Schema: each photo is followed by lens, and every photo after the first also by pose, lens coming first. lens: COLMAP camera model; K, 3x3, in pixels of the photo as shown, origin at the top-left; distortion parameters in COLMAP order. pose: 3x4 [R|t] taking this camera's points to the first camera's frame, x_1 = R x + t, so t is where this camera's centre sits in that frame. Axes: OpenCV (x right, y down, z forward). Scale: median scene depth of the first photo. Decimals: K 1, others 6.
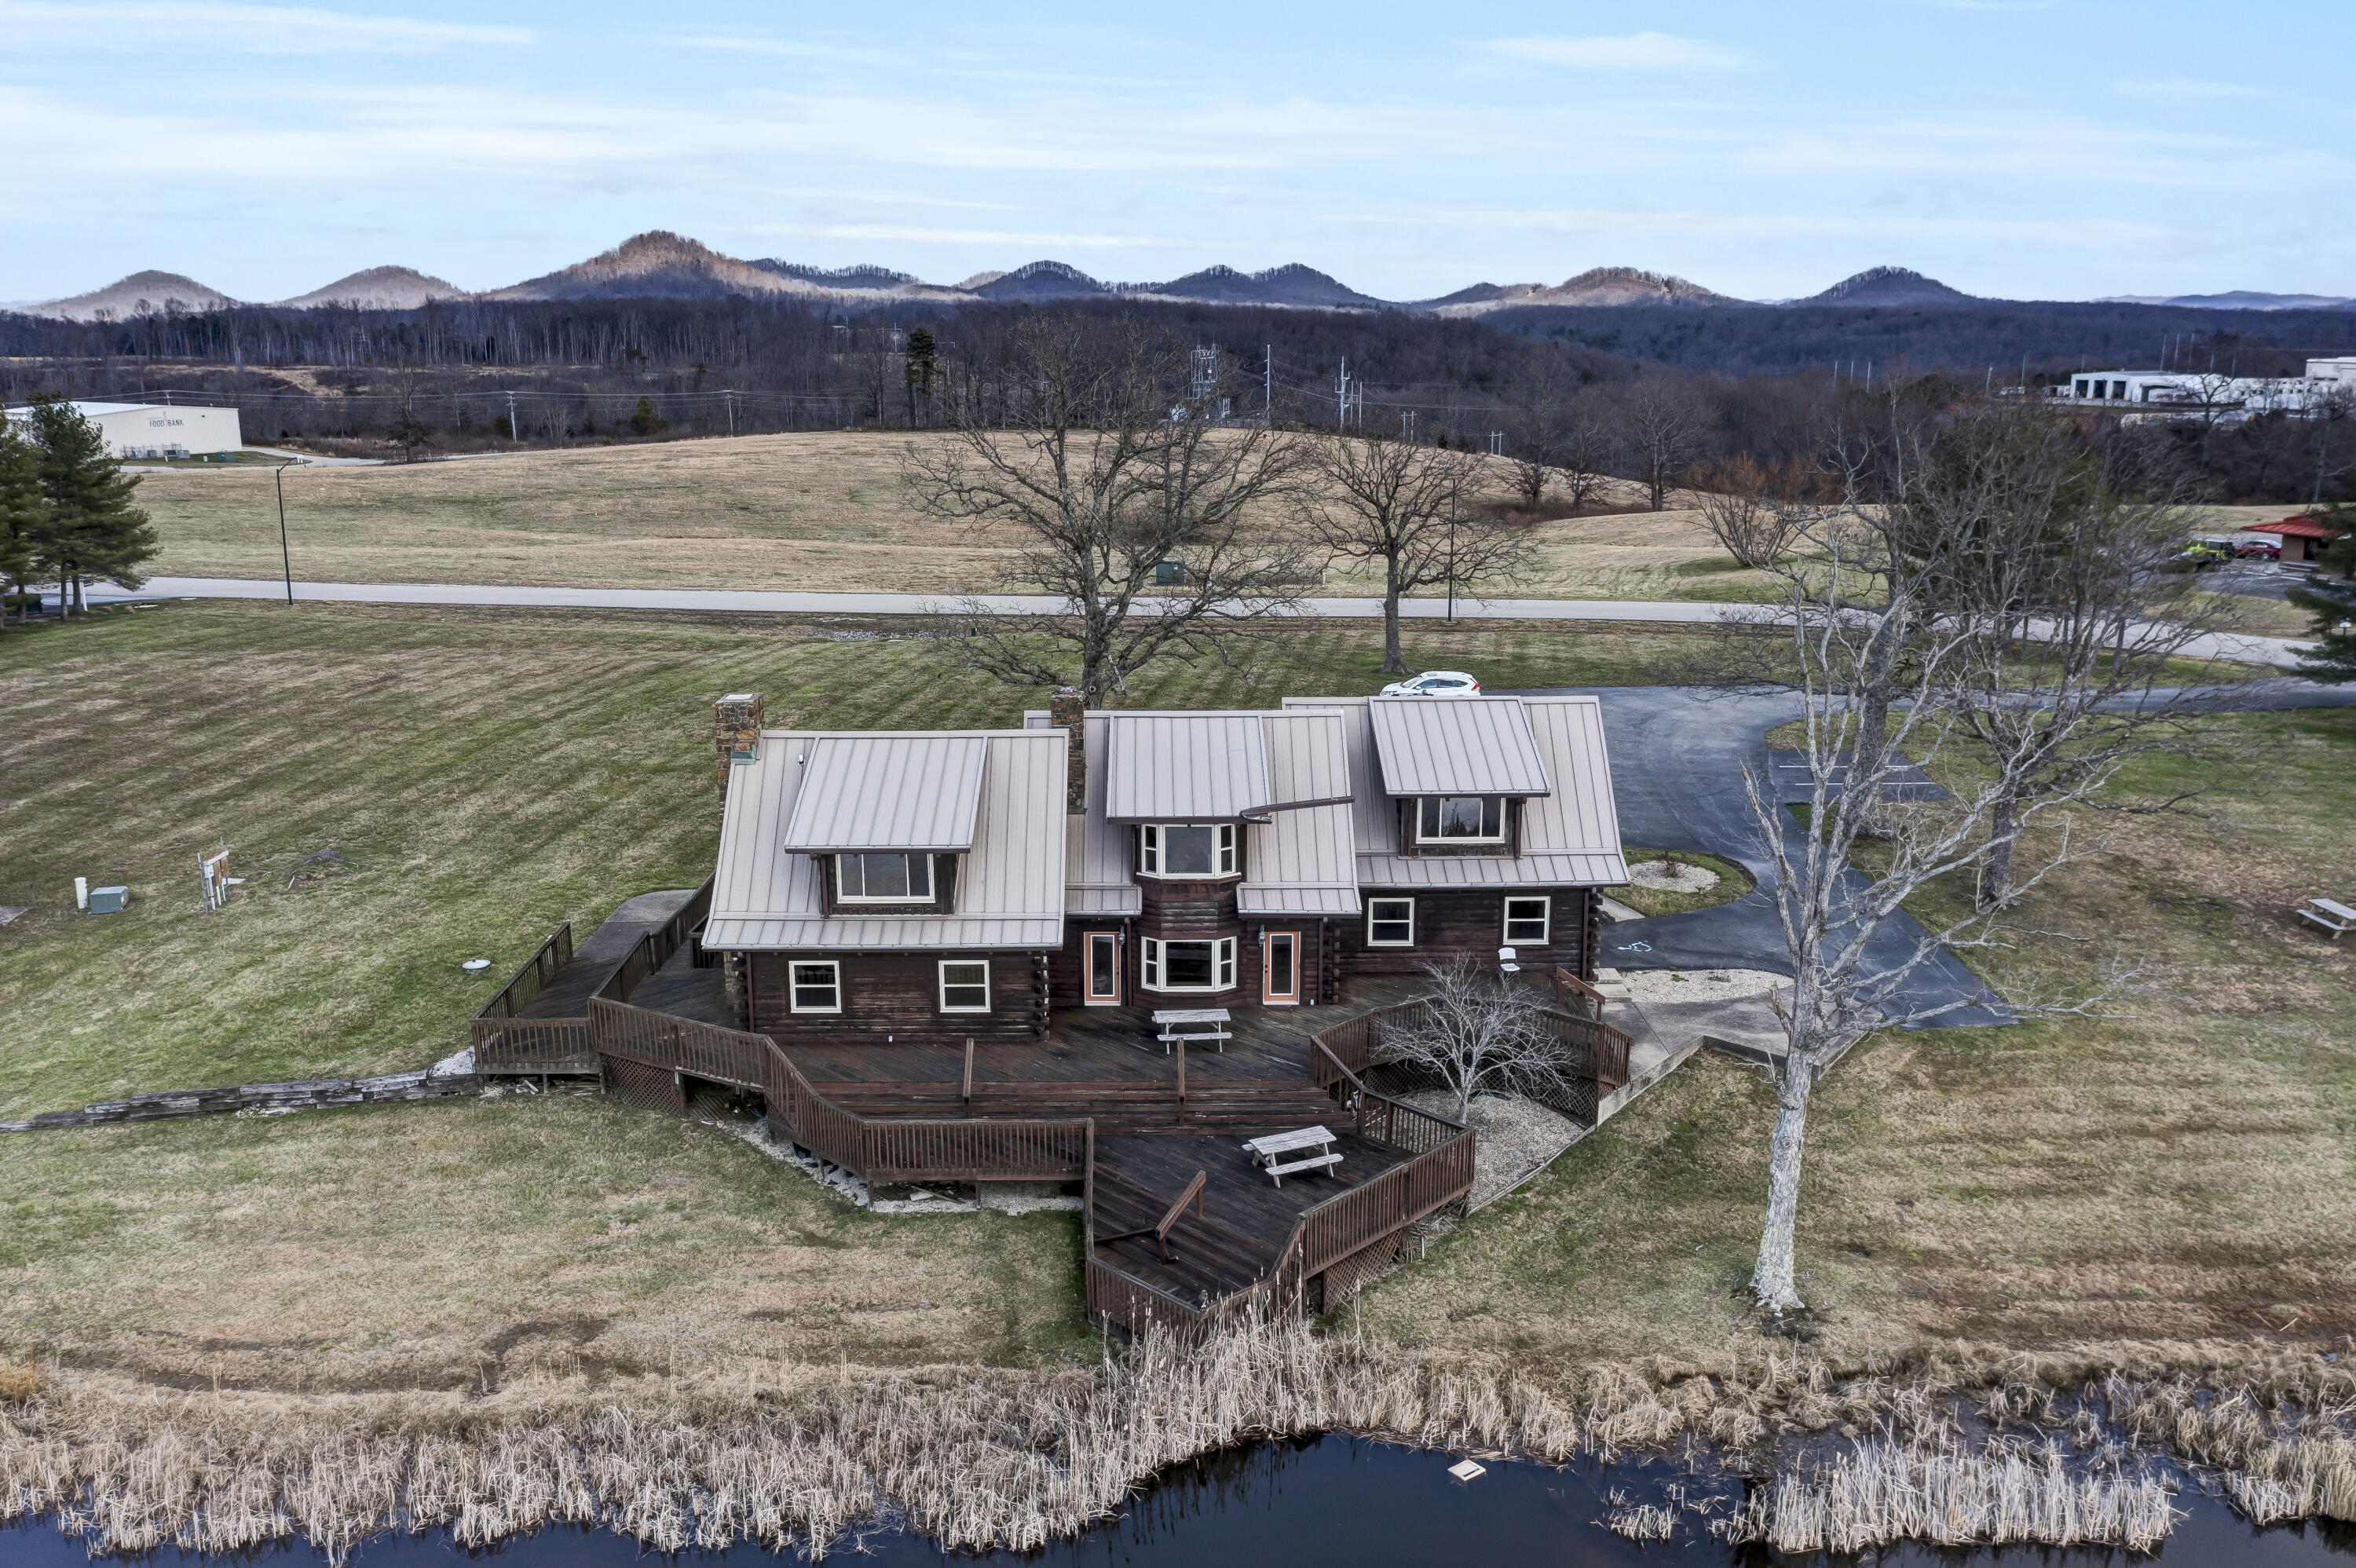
lens RADIAL K [[1868.3, 0, 1174.9], [0, 1868.3, 790.8], [0, 0, 1]] dist [-0.016926, -0.002595]
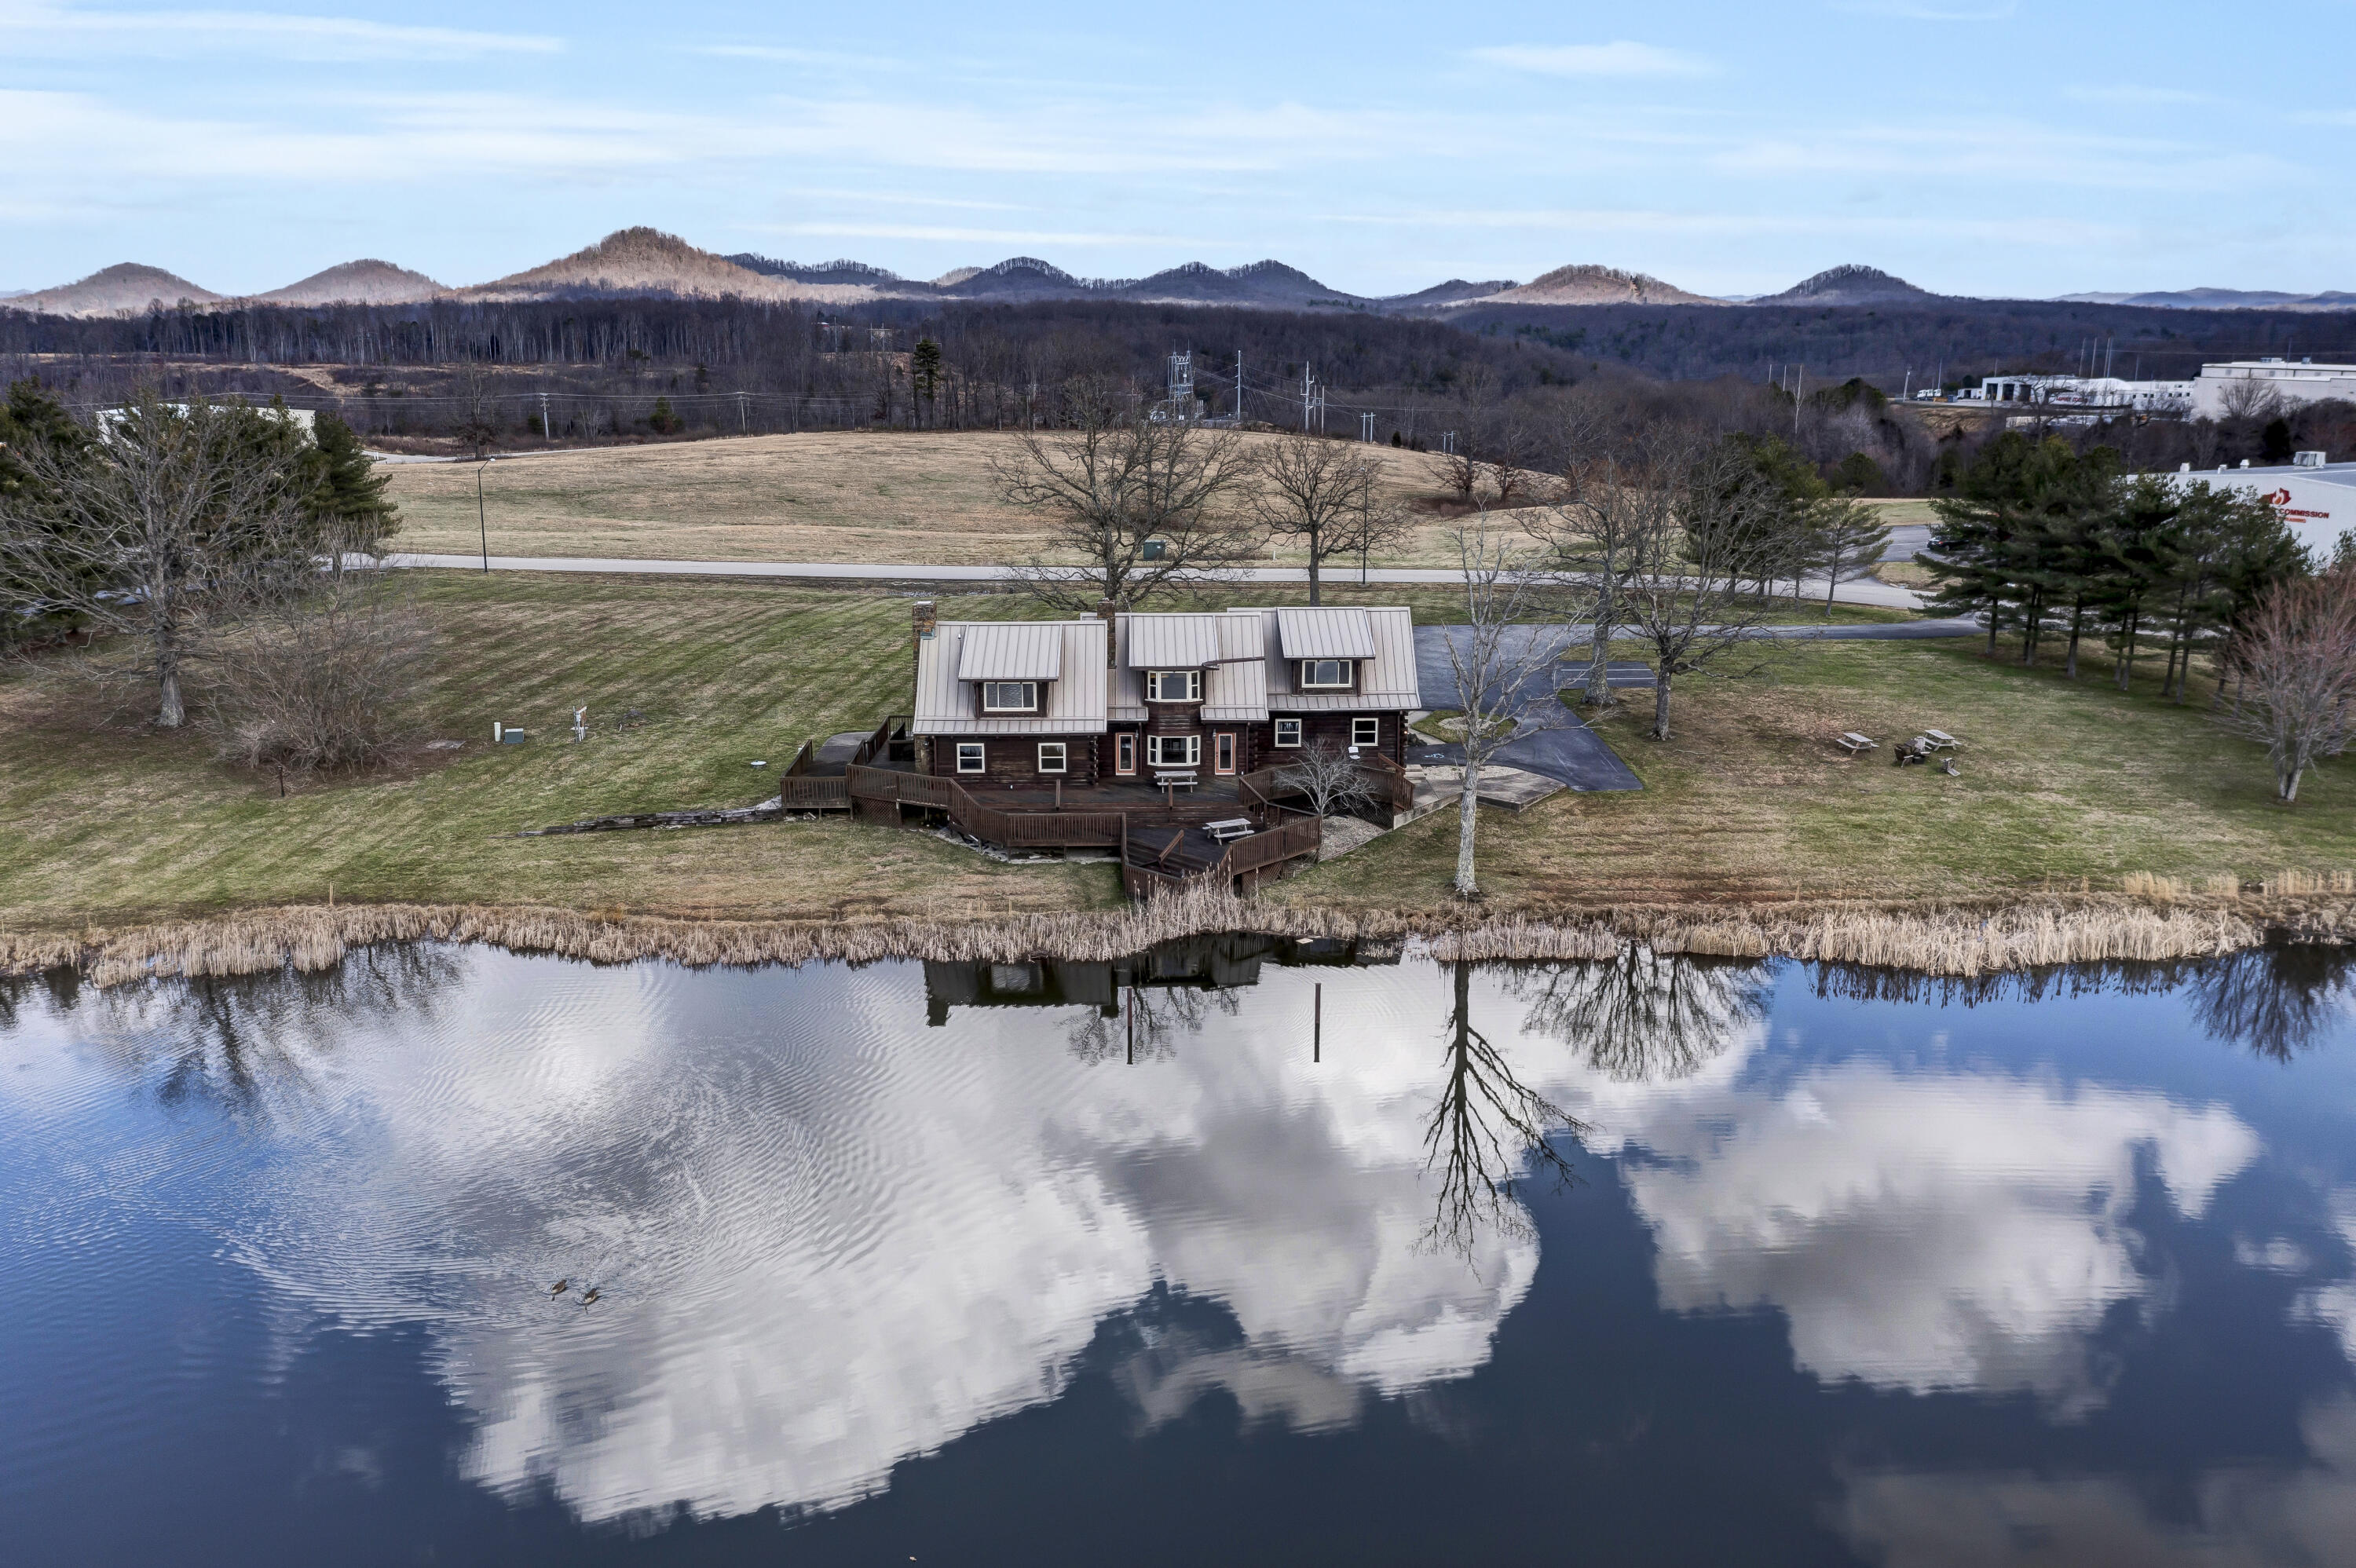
lens RADIAL K [[1868.3, 0, 1174.9], [0, 1868.3, 790.8], [0, 0, 1]] dist [-0.016926, -0.002595]
pose [[0.999913, -0.000710, 0.013139, -0.014378], [0.000668, 0.999995, 0.003163, 0.118034], [-0.013141, -0.003154, 0.999909, -0.754138]]
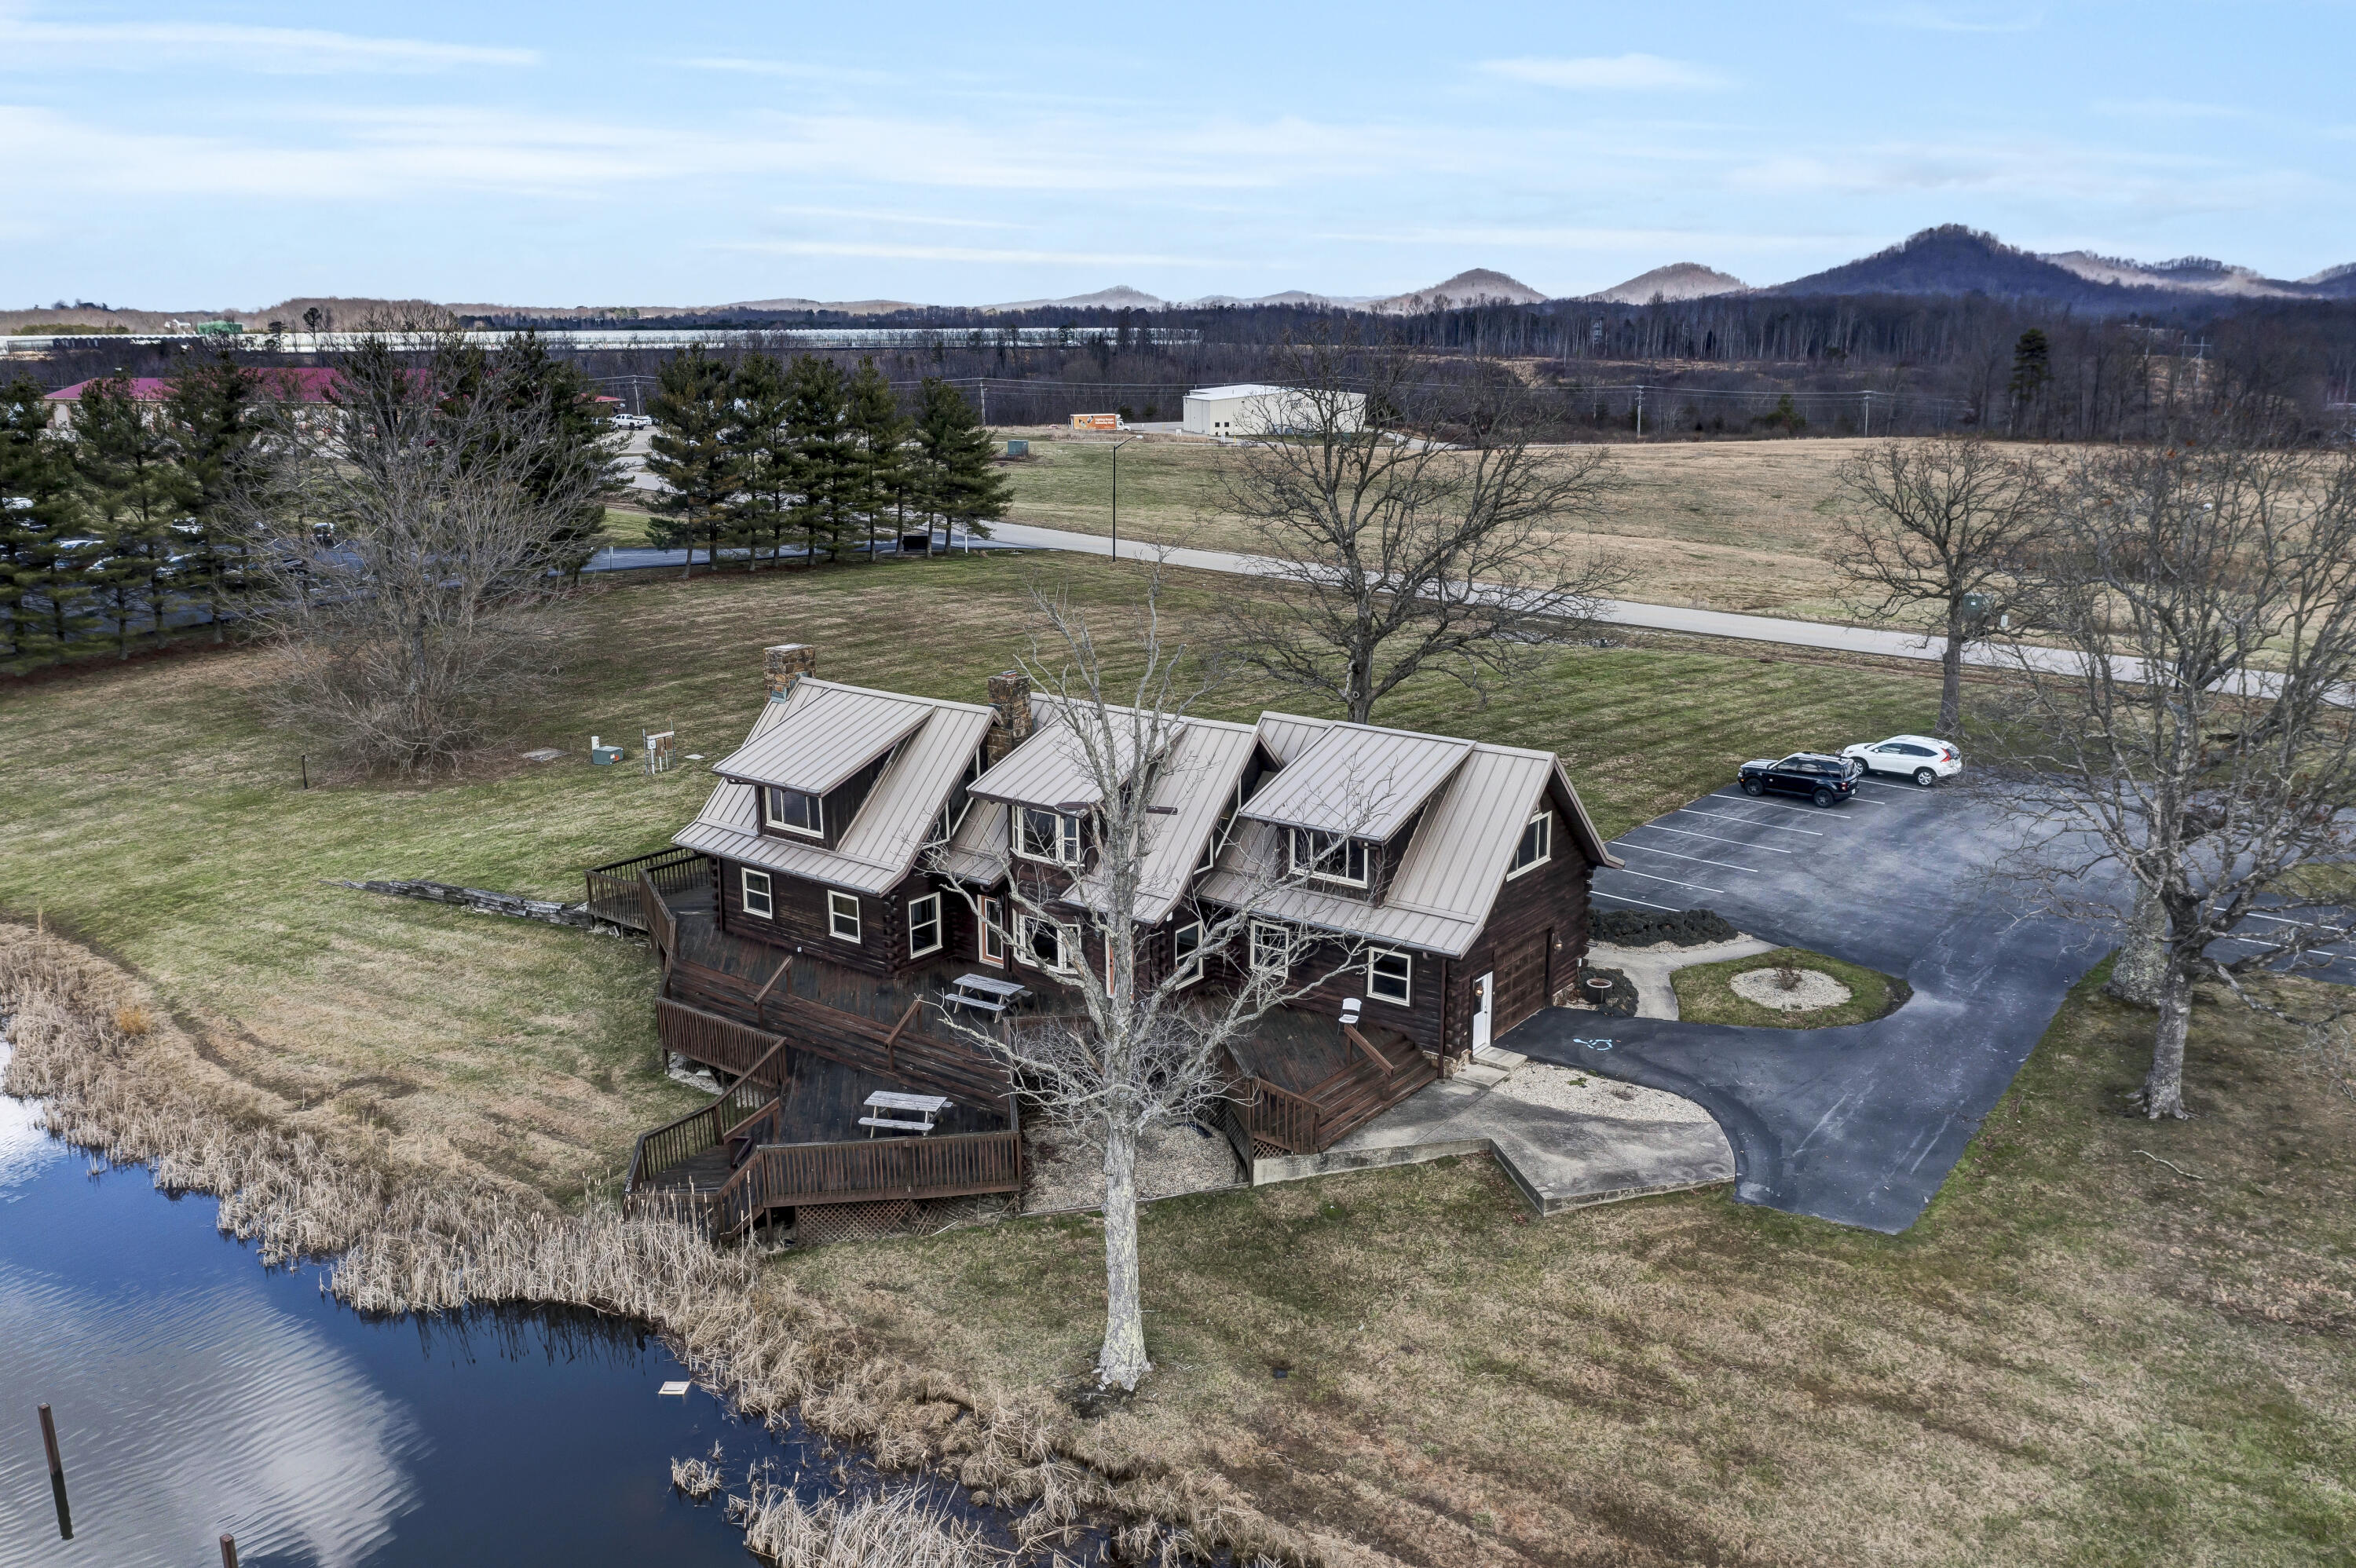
lens RADIAL K [[1868.3, 0, 1174.9], [0, 1868.3, 790.8], [0, 0, 1]] dist [-0.016926, -0.002595]
pose [[0.795144, 0.150926, -0.587340, 0.632583], [-0.149646, 0.987416, 0.051140, -0.053491], [0.587667, 0.047230, 0.807723, 0.174393]]
